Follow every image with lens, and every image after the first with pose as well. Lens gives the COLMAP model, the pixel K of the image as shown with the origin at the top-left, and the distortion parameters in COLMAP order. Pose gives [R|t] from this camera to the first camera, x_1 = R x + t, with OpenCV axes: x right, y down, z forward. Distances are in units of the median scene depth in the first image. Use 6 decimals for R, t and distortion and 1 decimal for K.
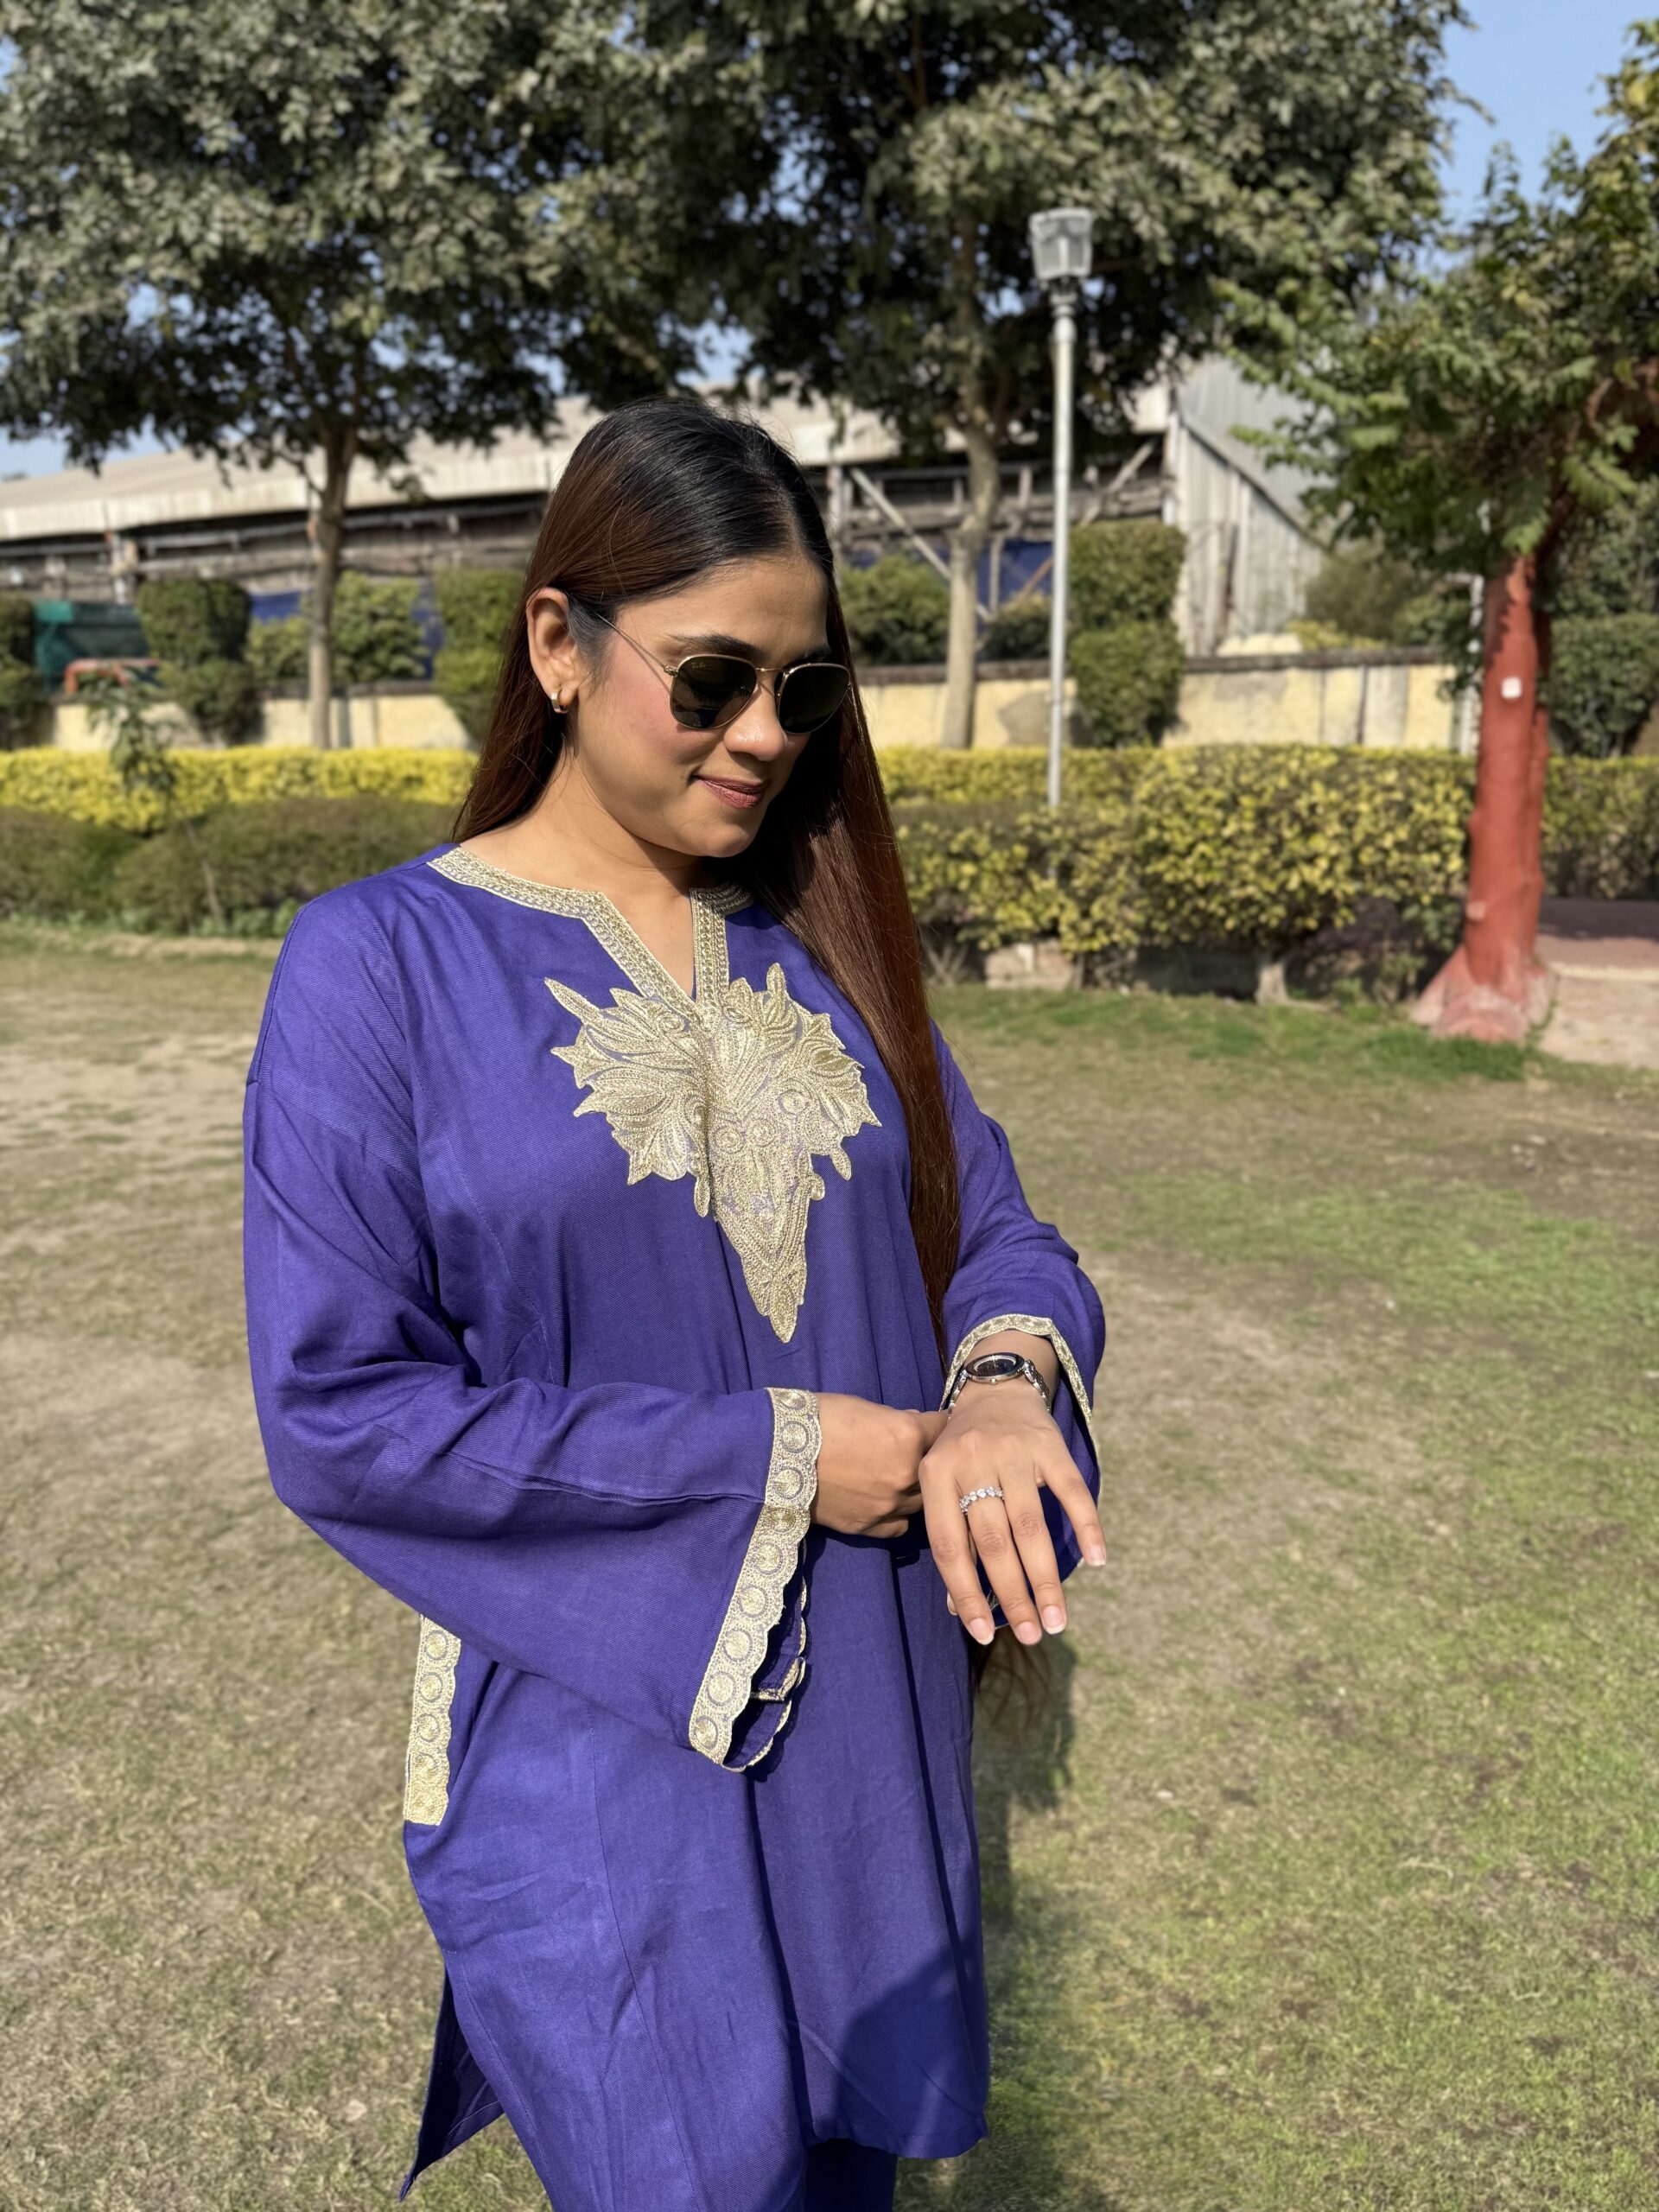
lens RADIAL K [[1554.7, 0, 837.4], [0, 1554.7, 1116.8], [0, 0, 1]] dist [0.046737, -0.084900]
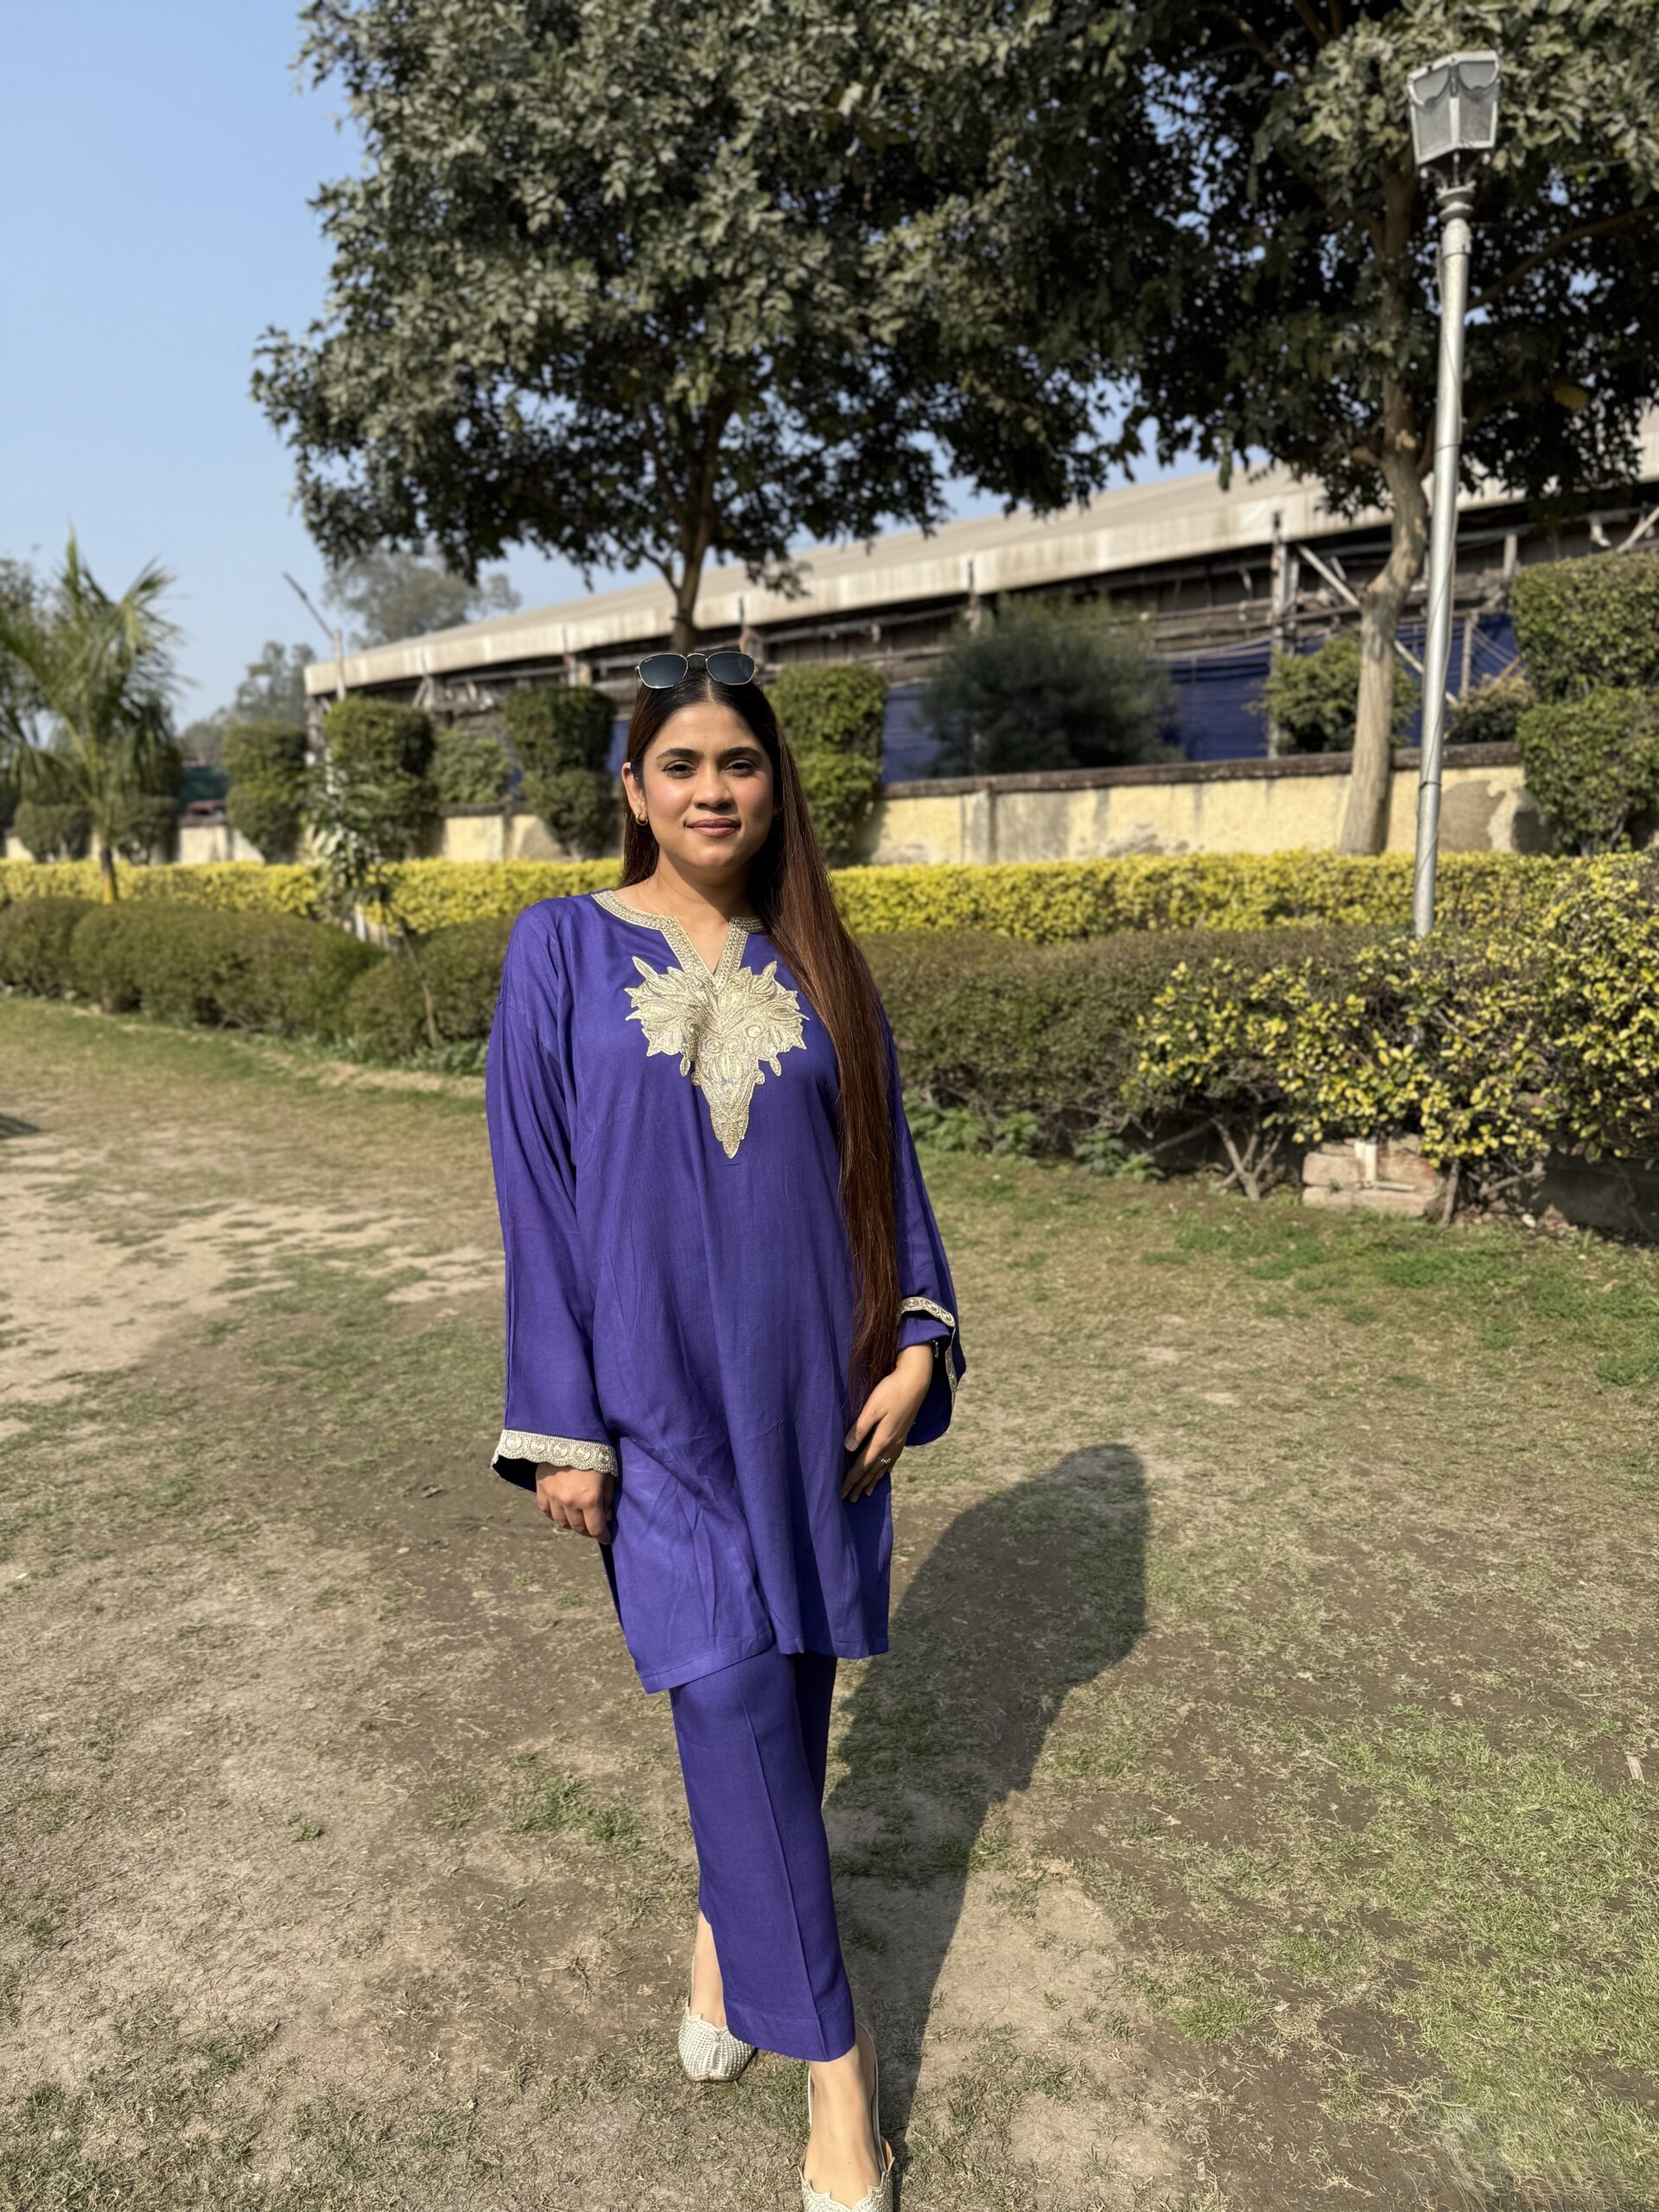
lens RADIAL K [[1562.6, 0, 817.3], [0, 1562.6, 1108.0], [0, 0, 1]] dist [0.032832, -0.049520]
pose [[0.951471, 0.048790, -0.303846, 0.076939], [-0.071195, 0.995465, -0.063096, -0.050366], [0.299390, 0.081666, 0.950630, 0.221816]]
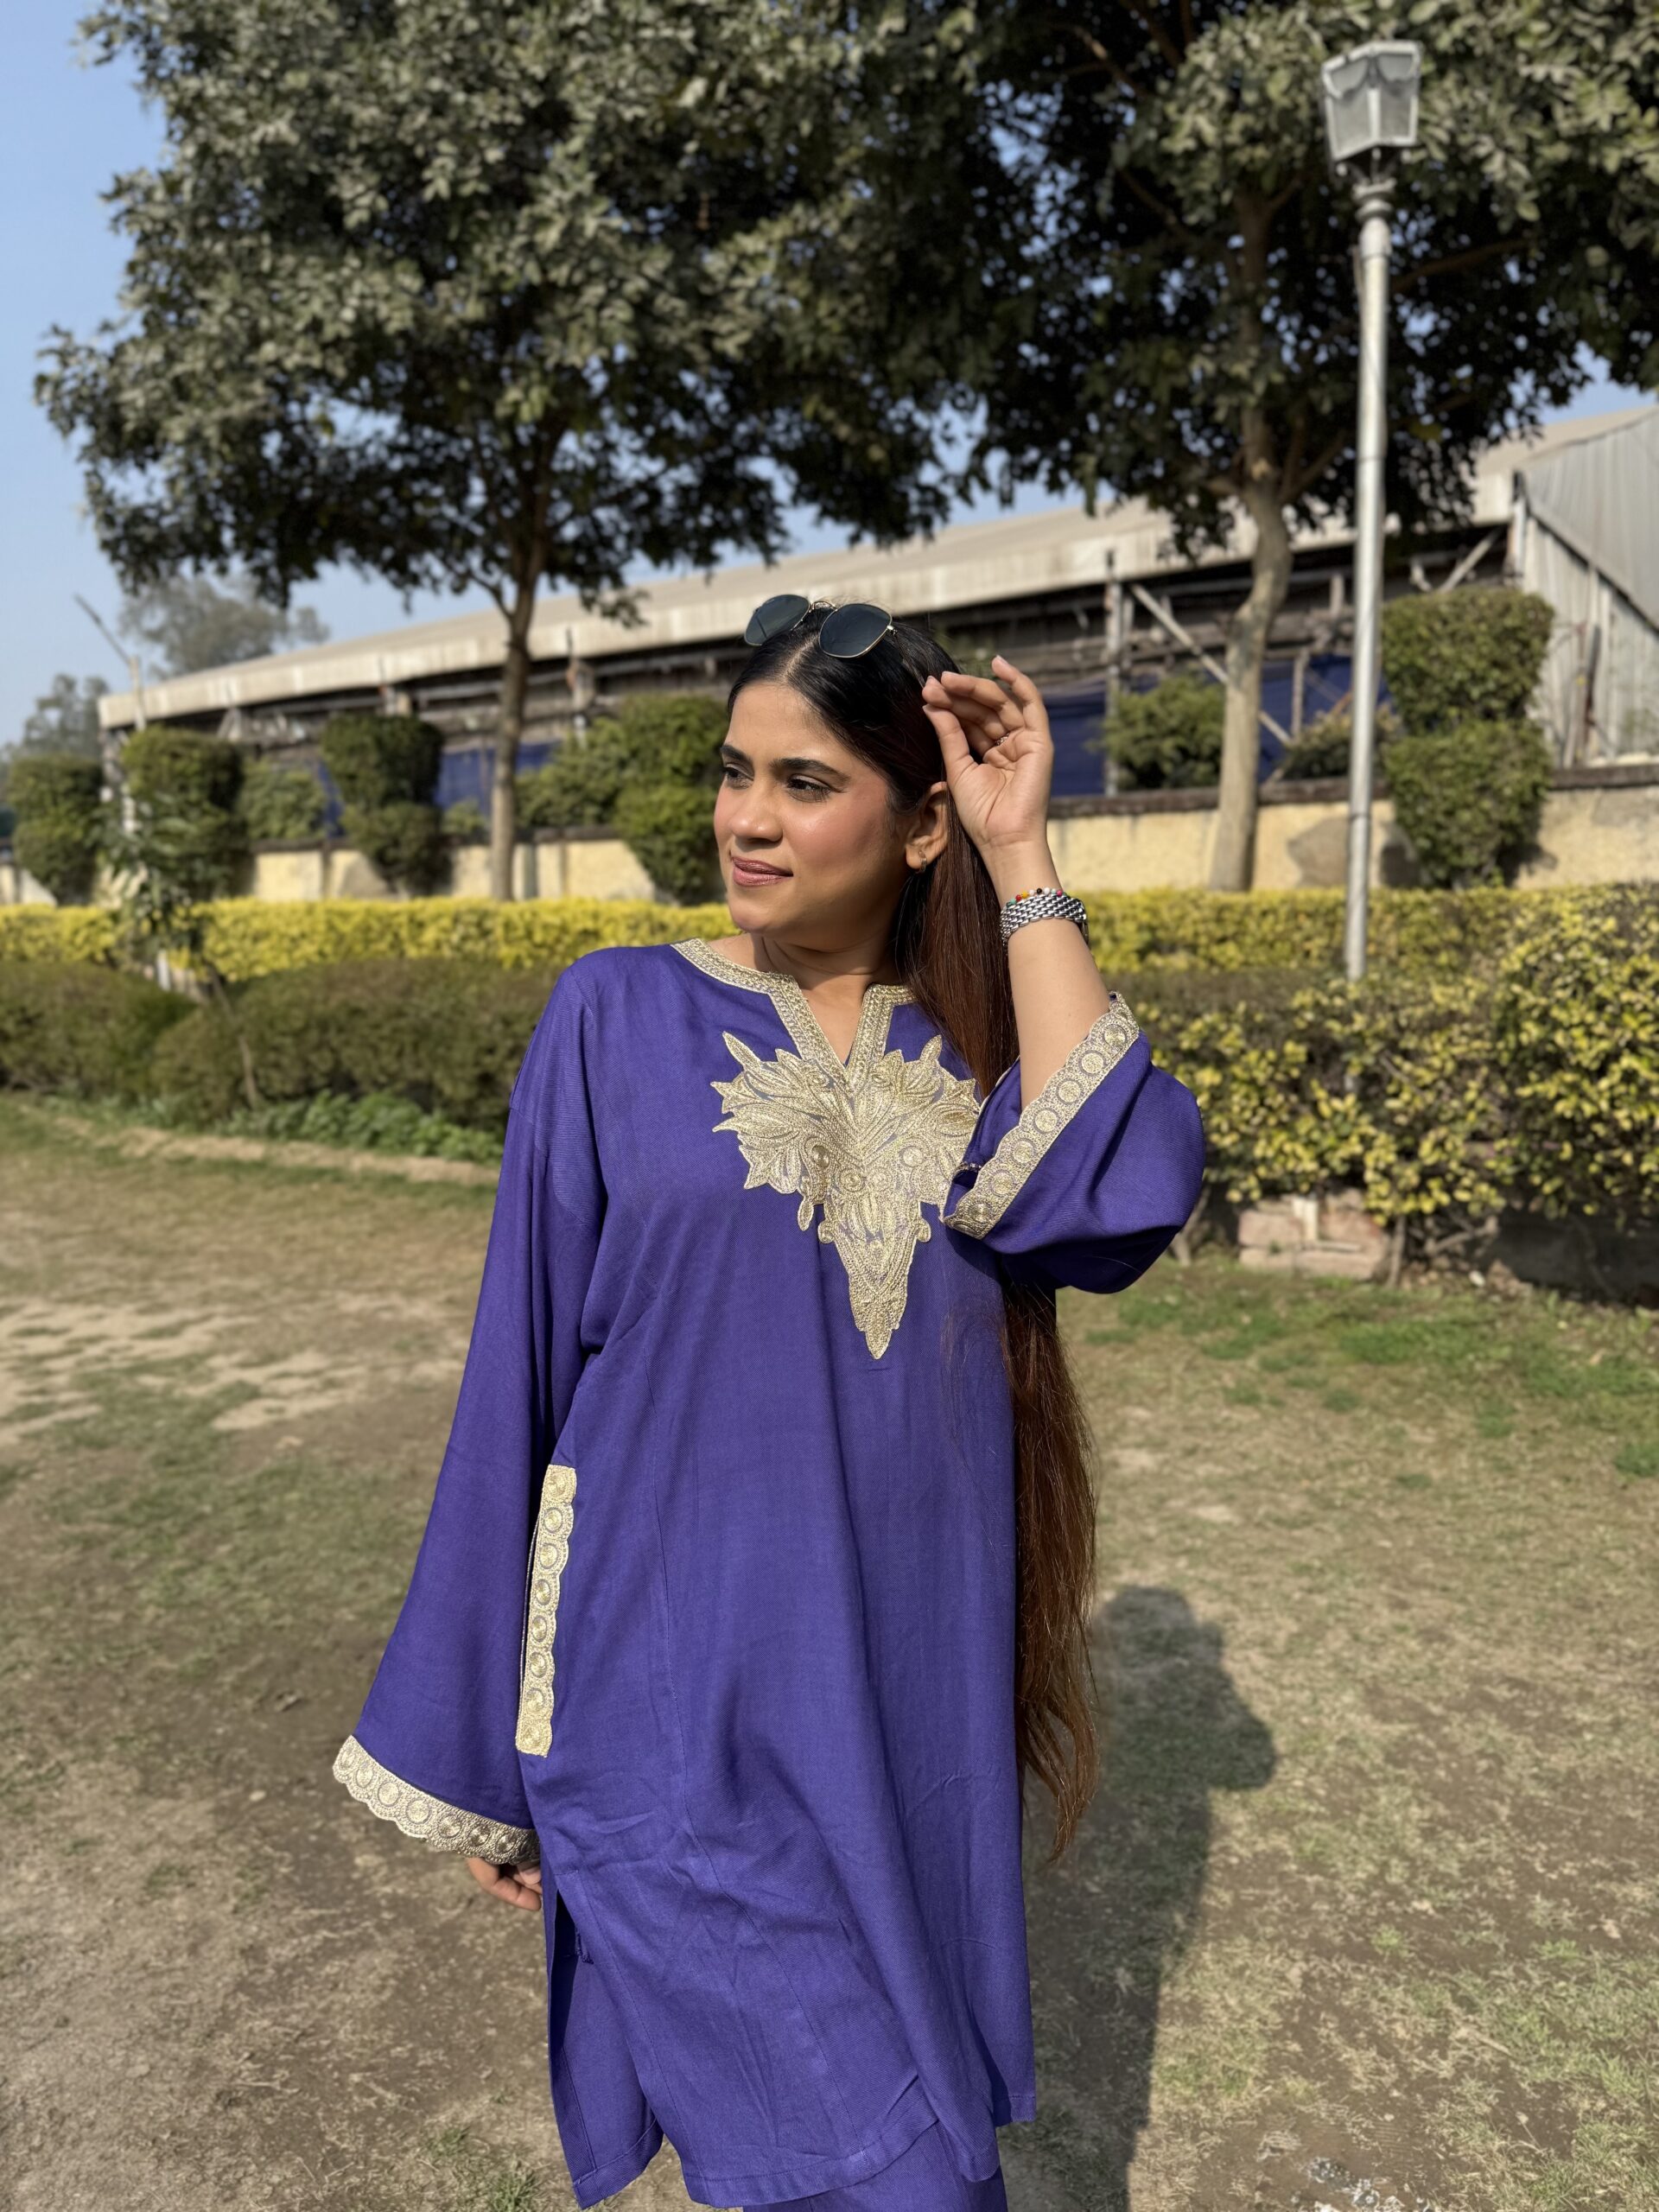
lens RADIAL K [[1570.4, 0, 832.0], [0, 1570.4, 1113.7], [0, 0, 1]] dist [0.026832, -0.062419]
pose [[0.981282, 0.021026, -0.191425, 0.042081], [-0.038877, 0.995185, -0.089979, -0.061779], [0.188611, 0.095737, 0.977374, 0.266877]]
